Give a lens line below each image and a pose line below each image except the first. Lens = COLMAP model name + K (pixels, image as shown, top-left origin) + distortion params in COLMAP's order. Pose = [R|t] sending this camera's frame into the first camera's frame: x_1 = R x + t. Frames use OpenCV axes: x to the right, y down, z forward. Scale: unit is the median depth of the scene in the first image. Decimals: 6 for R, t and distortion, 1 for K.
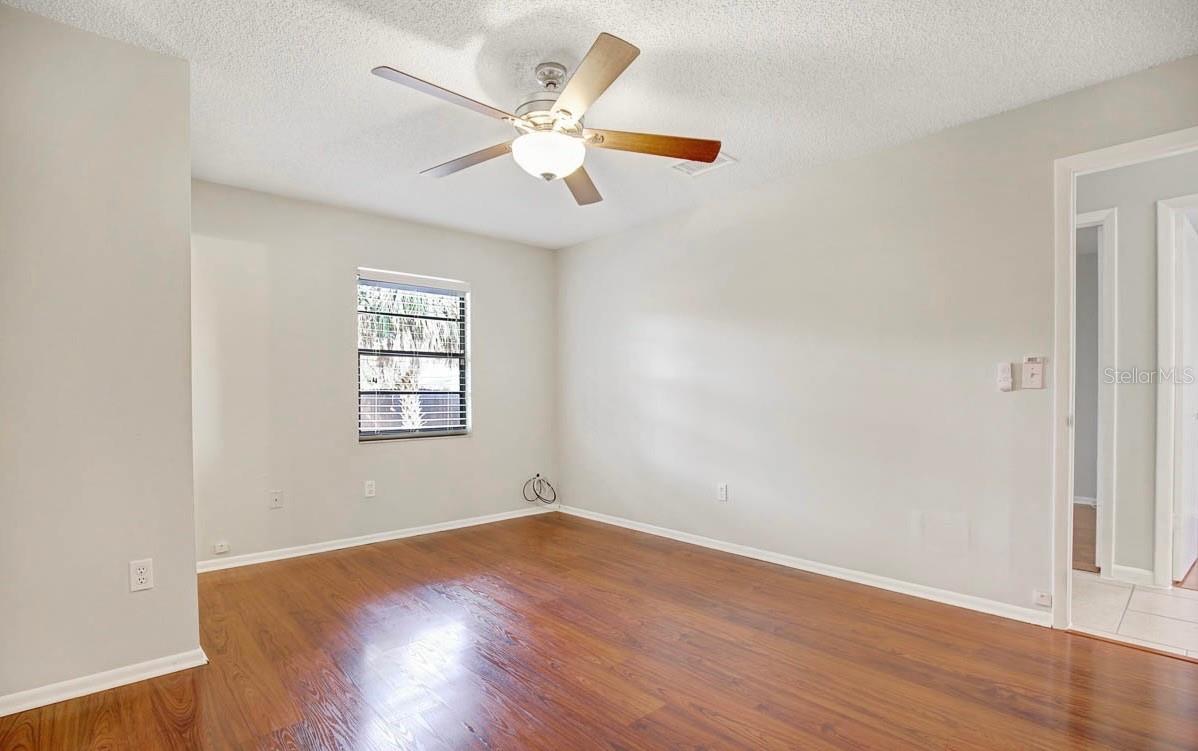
lens RADIAL K [[580.5, 0, 603.7], [0, 580.5, 392.6], [0, 0, 1]] dist [0.001108, -0.009004]
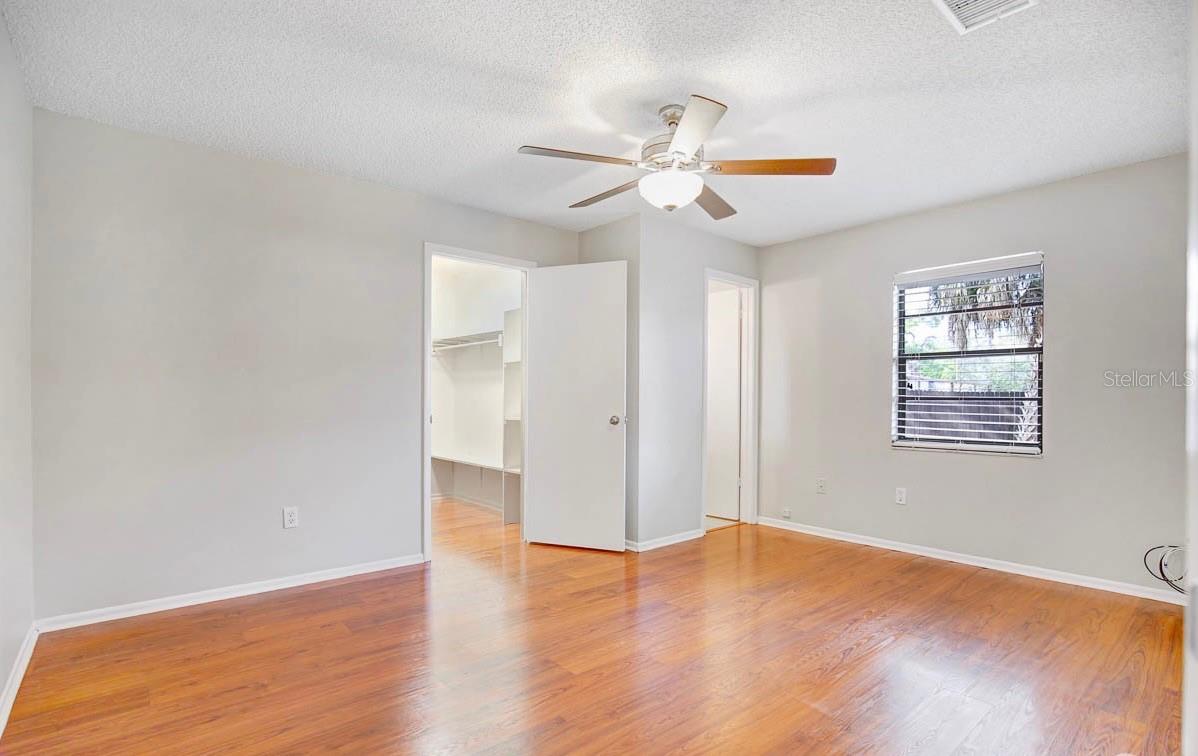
lens RADIAL K [[572.8, 0, 601.3], [0, 572.8, 395.4], [0, 0, 1]] dist [-0.001080, -0.000209]
pose [[-0.038912, -0.000908, -0.999242, 0.724134], [0.000126, 1.000000, -0.000914, -0.005456], [0.999243, -0.000161, -0.038912, 0.645783]]
